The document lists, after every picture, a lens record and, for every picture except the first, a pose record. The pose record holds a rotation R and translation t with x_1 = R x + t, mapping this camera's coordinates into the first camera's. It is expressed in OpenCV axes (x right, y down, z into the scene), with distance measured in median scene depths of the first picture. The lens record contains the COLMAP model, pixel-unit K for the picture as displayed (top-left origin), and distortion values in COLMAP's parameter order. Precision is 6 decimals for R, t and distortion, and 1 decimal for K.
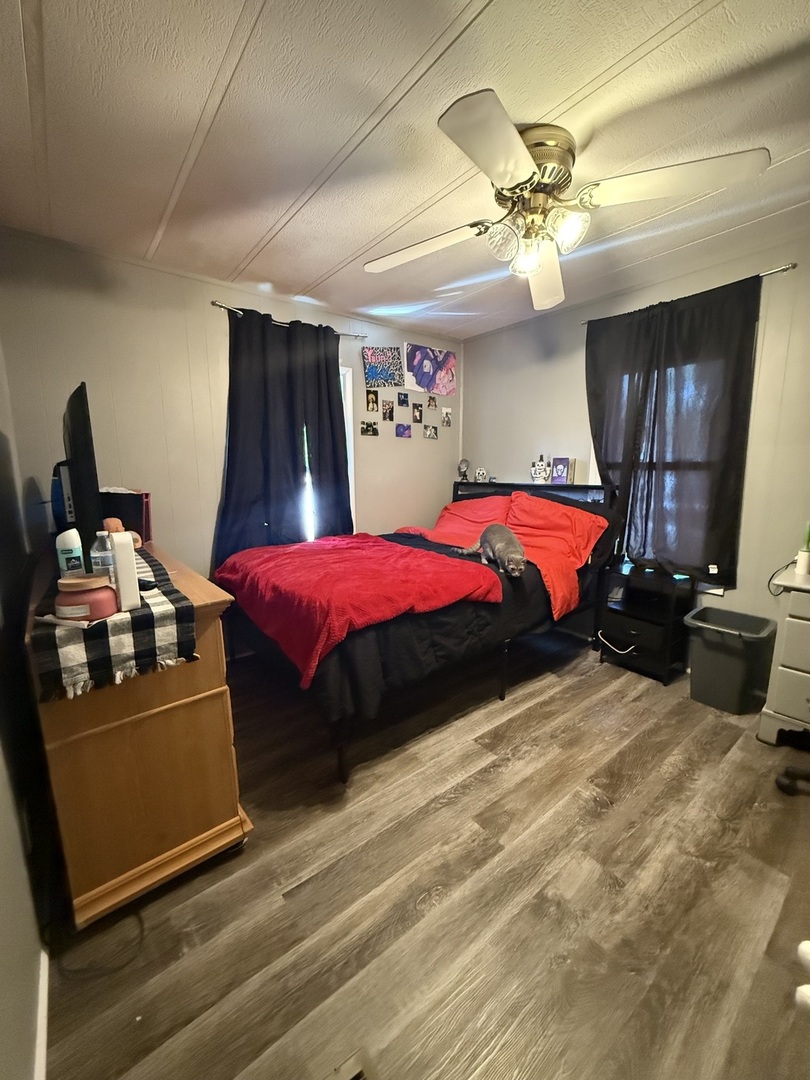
lens RADIAL K [[431.8, 0, 405.7], [0, 431.8, 538.7], [0, 0, 1]] dist [0.000858, -0.000078]
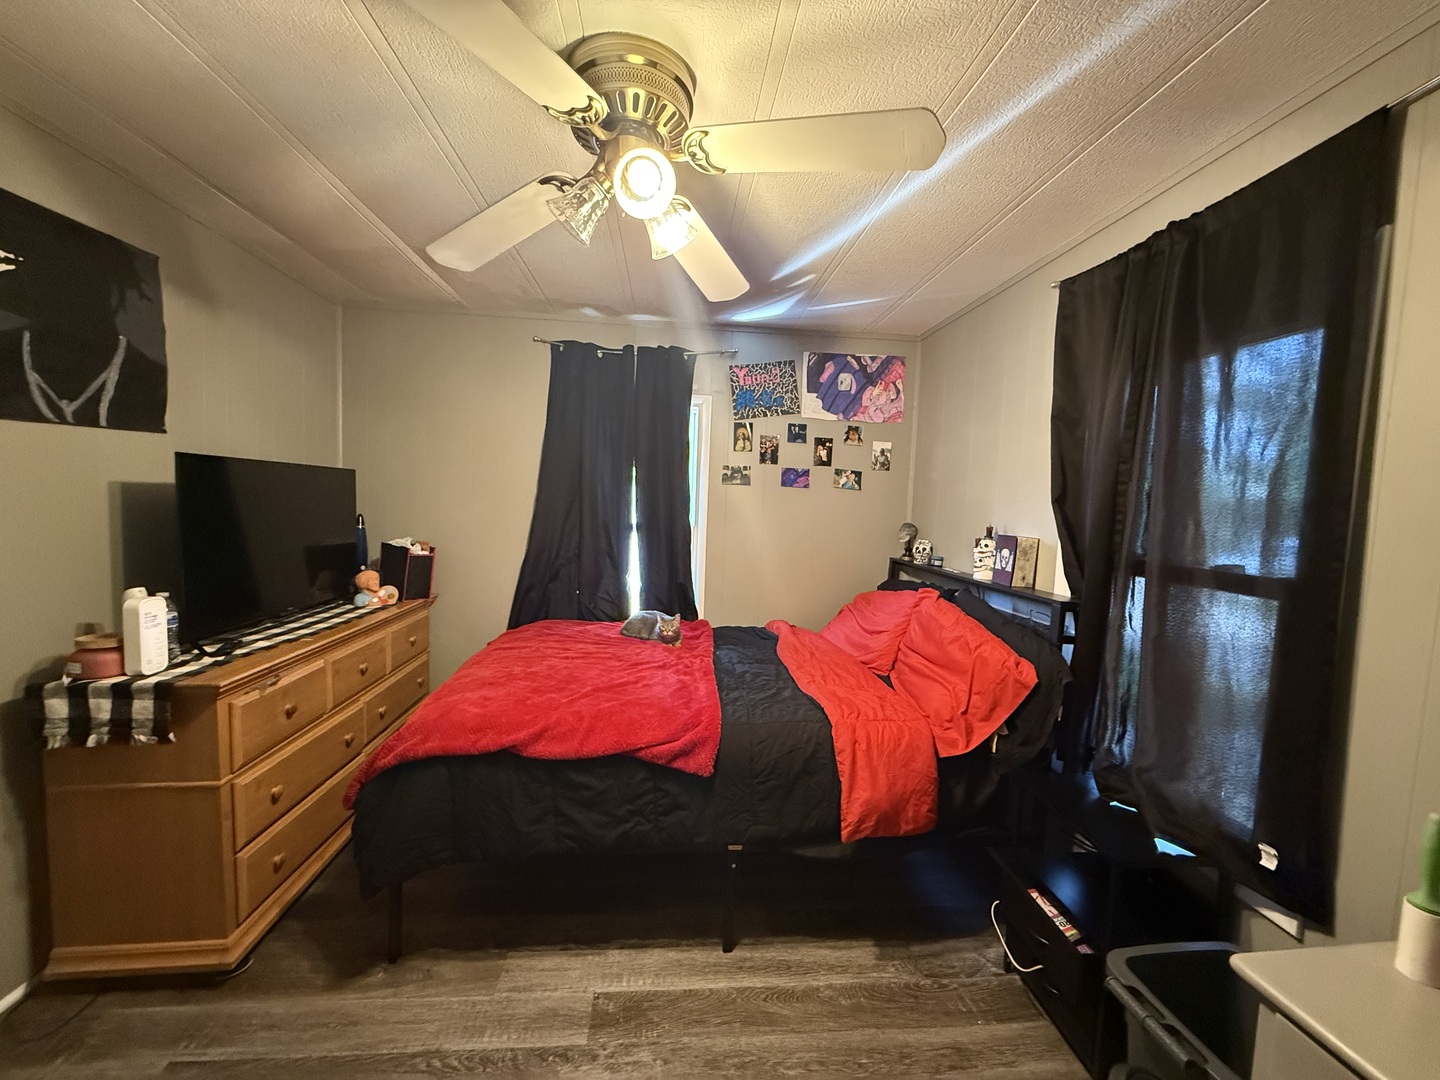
lens RADIAL K [[575.7, 0, 711.9], [0, 575.7, 542.9], [0, 0, 1]] dist [0.000858, -0.000078]
pose [[0.831636, 0.076349, -0.550048, 0.575147], [-0.131211, 0.989474, -0.061040, -0.112670], [0.539598, 0.122935, 0.832899, 0.277898]]
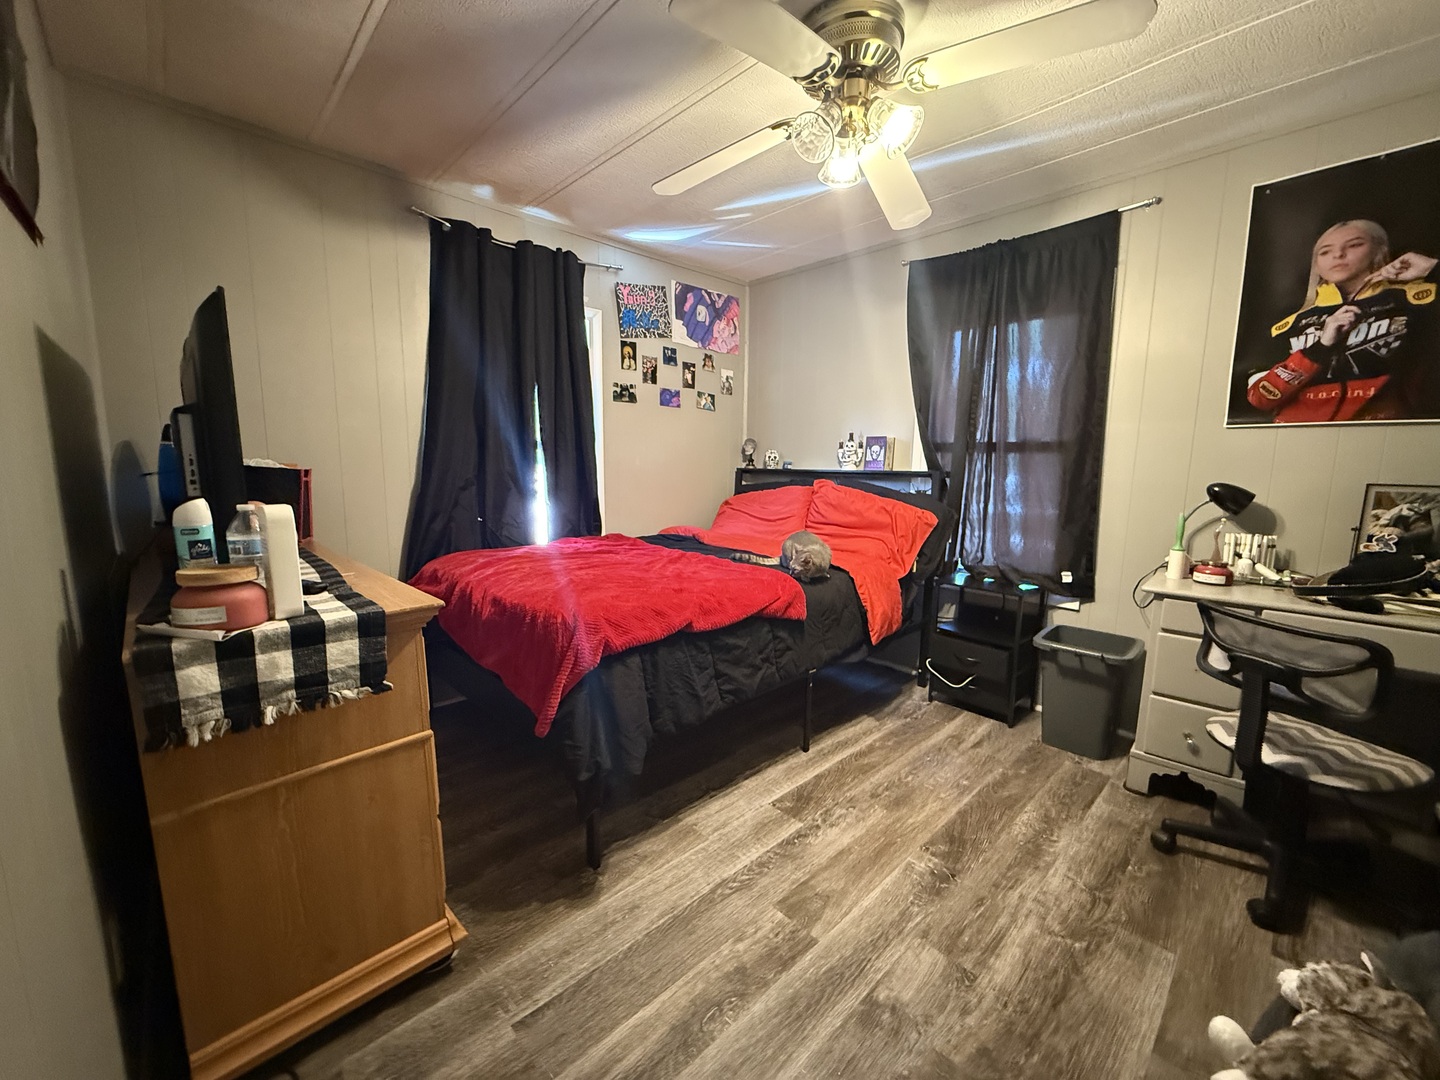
lens RADIAL K [[575.7, 0, 719.2], [0, 575.7, 543.0], [0, 0, 1]] dist [0.000858, -0.000078]
pose [[0.995494, 0.002862, 0.094782, -0.021425], [-0.000852, 0.999774, -0.021242, 0.031795], [-0.094821, 0.021065, 0.995271, 0.011128]]
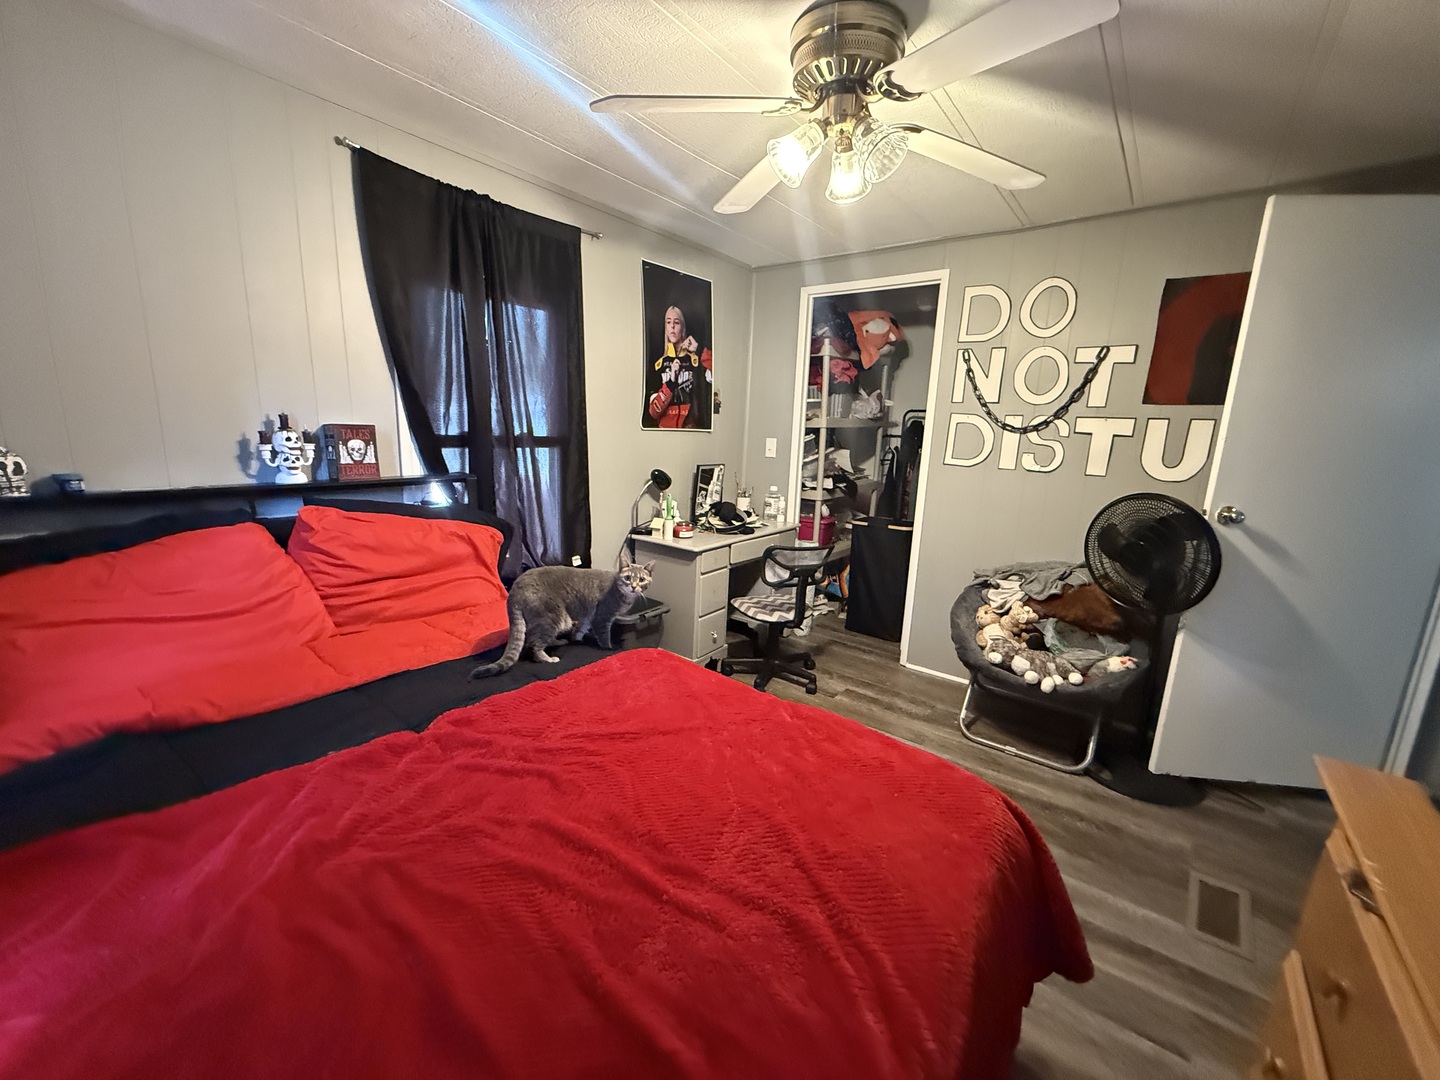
lens RADIAL K [[575.7, 0, 713.1], [0, 575.7, 543.2], [0, 0, 1]] dist [0.000858, -0.000078]
pose [[-0.220799, -0.199616, 0.954673, -0.465716], [0.124177, 0.965112, 0.230518, -0.203508], [-0.967382, 0.169447, -0.188308, 0.974335]]
